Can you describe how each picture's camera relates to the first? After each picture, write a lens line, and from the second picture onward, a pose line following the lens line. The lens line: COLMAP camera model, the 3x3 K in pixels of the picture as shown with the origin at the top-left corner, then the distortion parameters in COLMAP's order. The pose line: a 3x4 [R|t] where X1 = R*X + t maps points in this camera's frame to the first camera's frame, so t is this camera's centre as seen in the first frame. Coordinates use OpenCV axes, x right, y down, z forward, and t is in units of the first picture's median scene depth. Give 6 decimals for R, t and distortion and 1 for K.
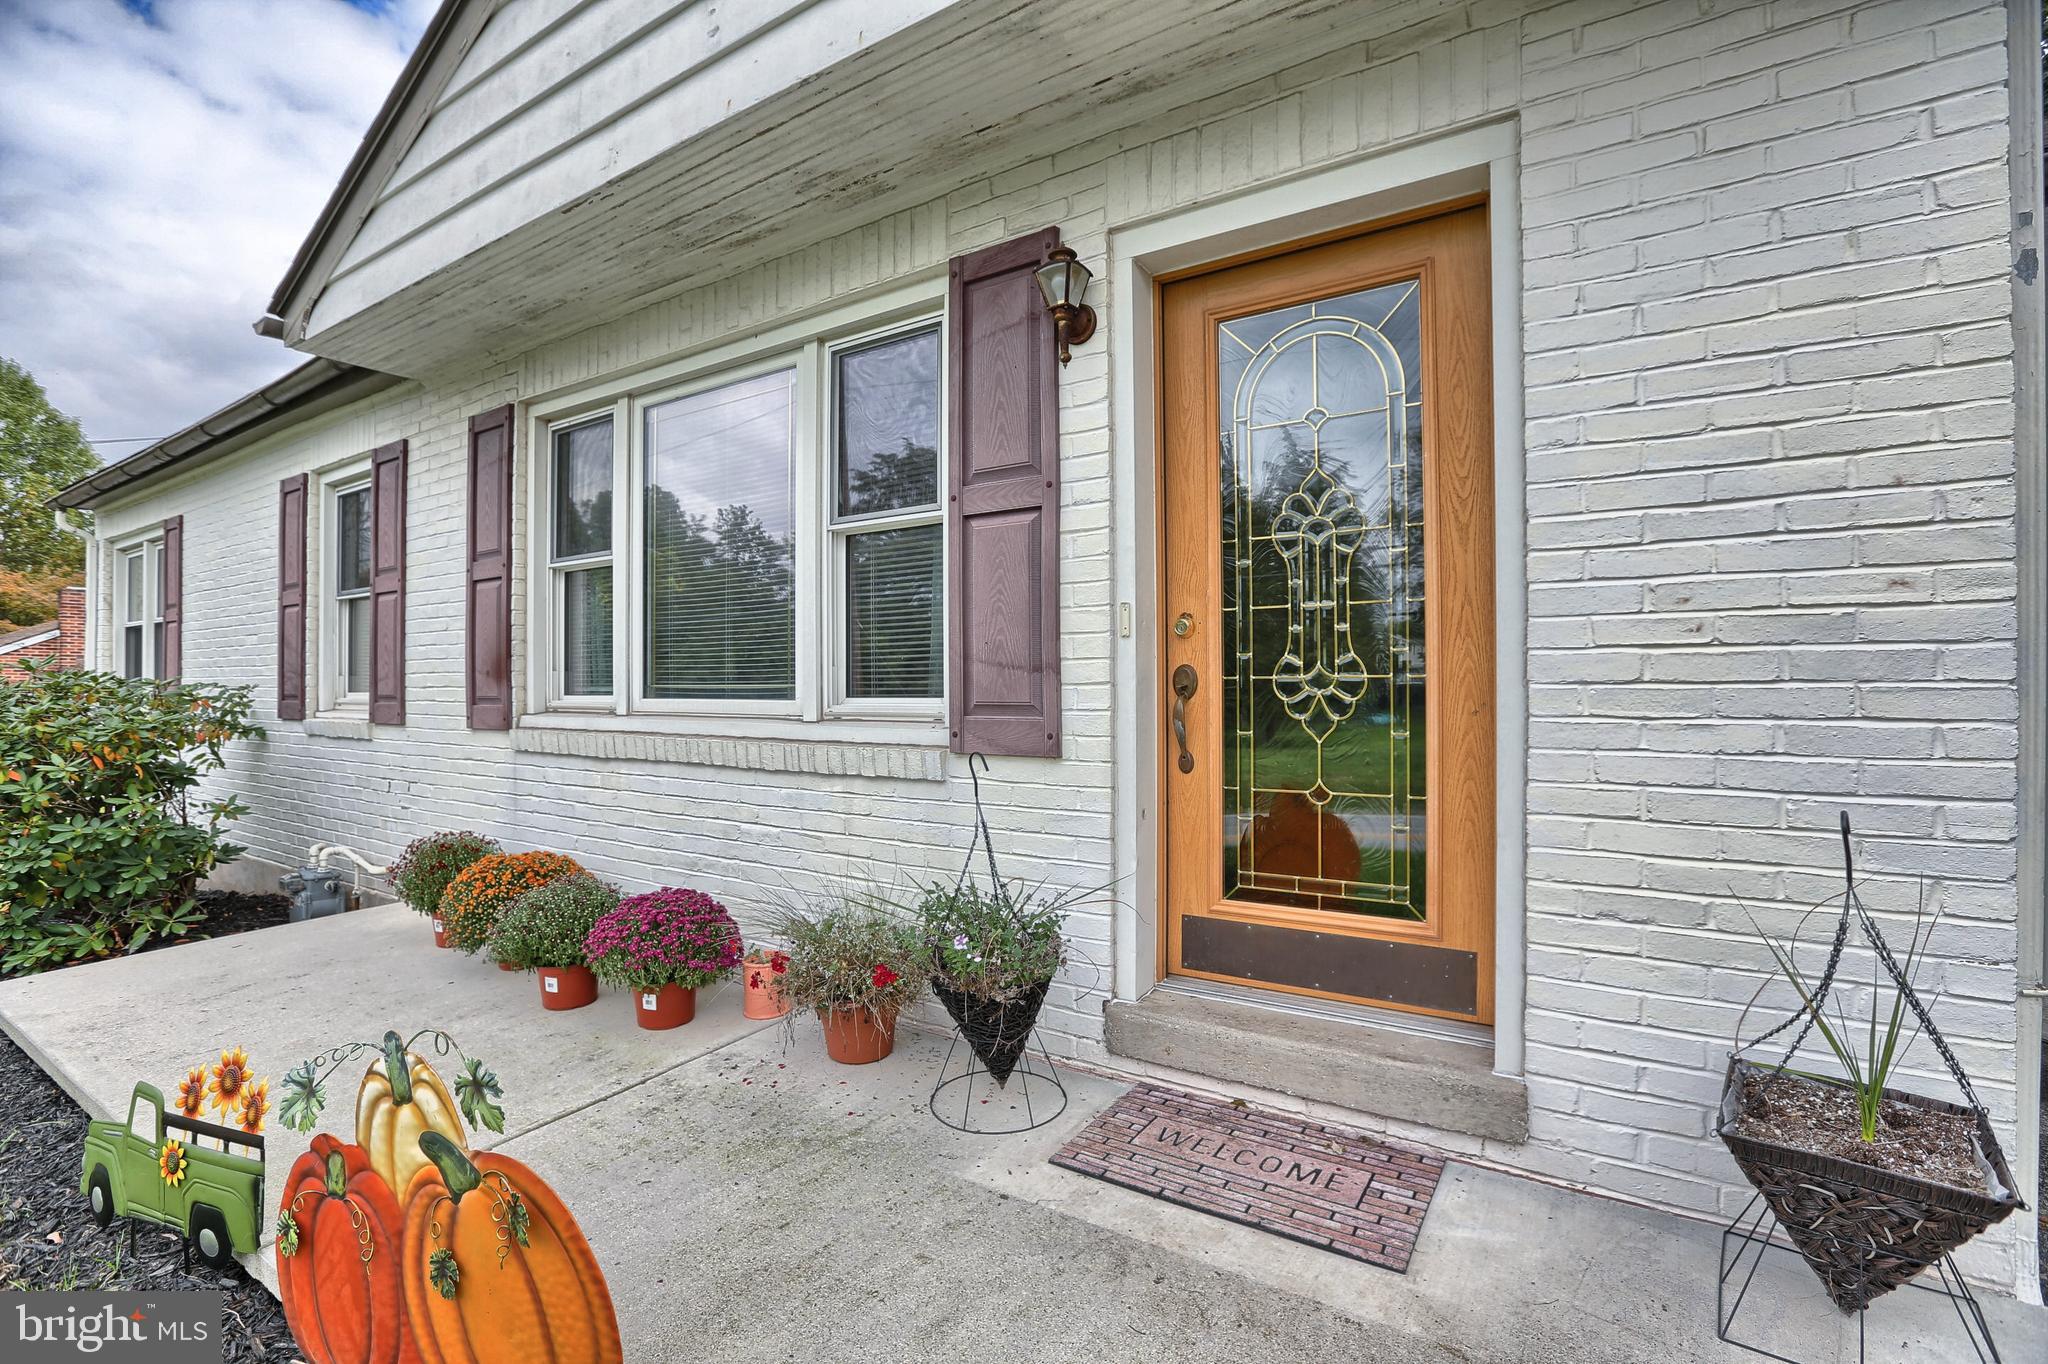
lens RADIAL K [[932.7, 0, 1042.1], [0, 932.7, 678.0], [0, 0, 1]] dist [-0.035464, 0.002600]
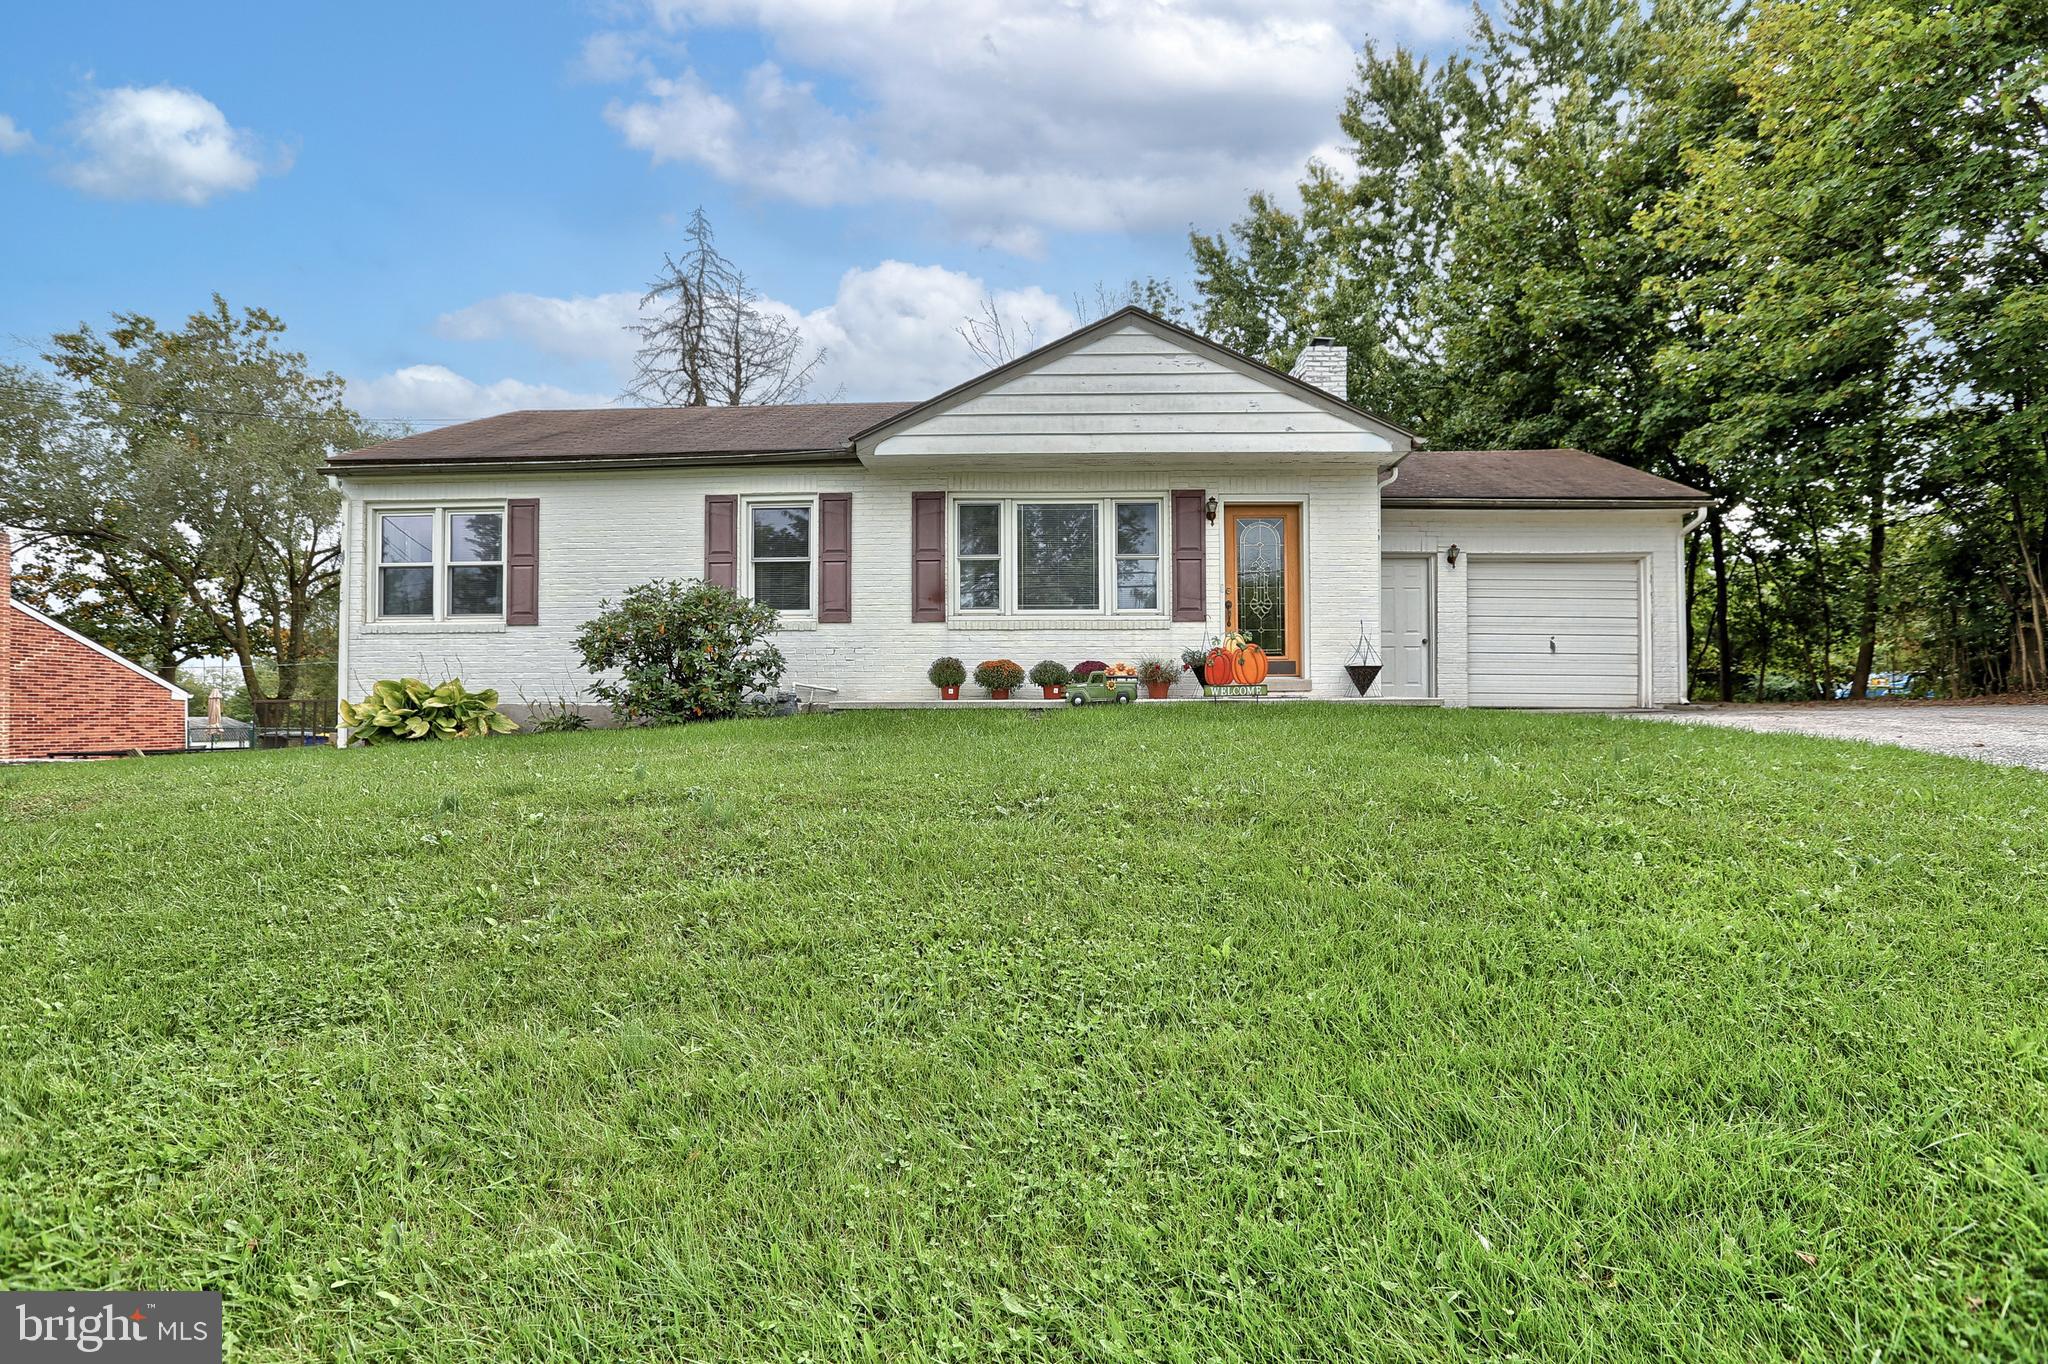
lens RADIAL K [[932.7, 0, 1022.1], [0, 932.7, 701.2], [0, 0, 1]] dist [-0.035464, 0.002600]
pose [[0.855384, 0.010437, 0.517890, -1.856277], [-0.003610, 0.999893, -0.014189, 0.332050], [-0.517982, 0.010268, 0.855330, -1.371716]]
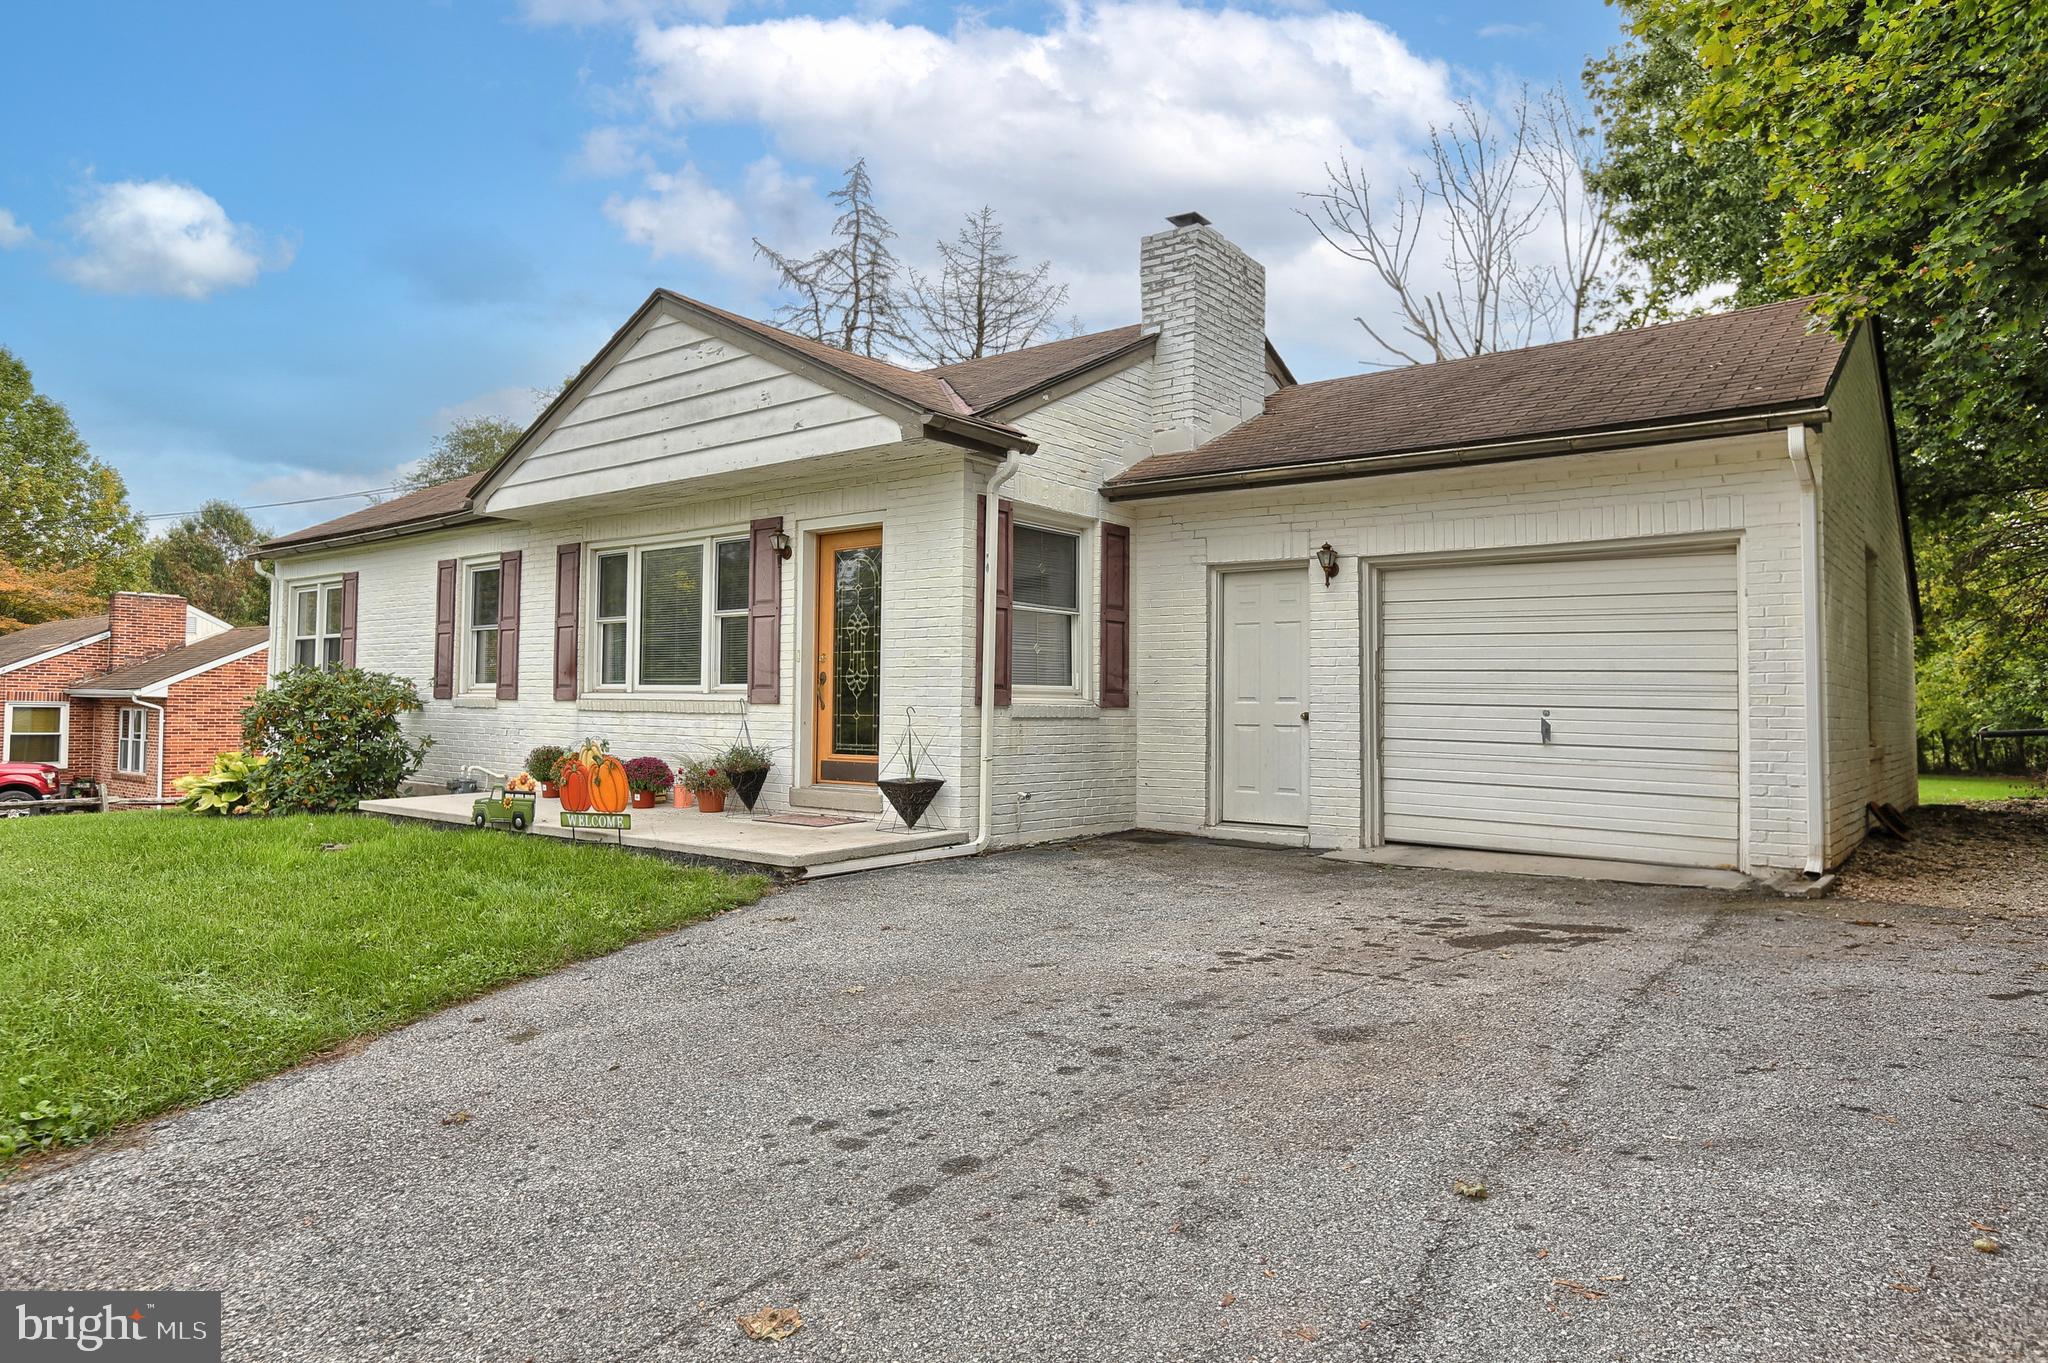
lens RADIAL K [[1239.9, 0, 1036.9], [0, 1239.9, 675.6], [0, 0, 1]] dist [-0.000289, 0.000395]
pose [[0.994562, 0.013816, -0.103230, 0.806622], [-0.015581, 0.999746, -0.016311, 0.033129], [0.102978, 0.017831, 0.994524, -1.817264]]
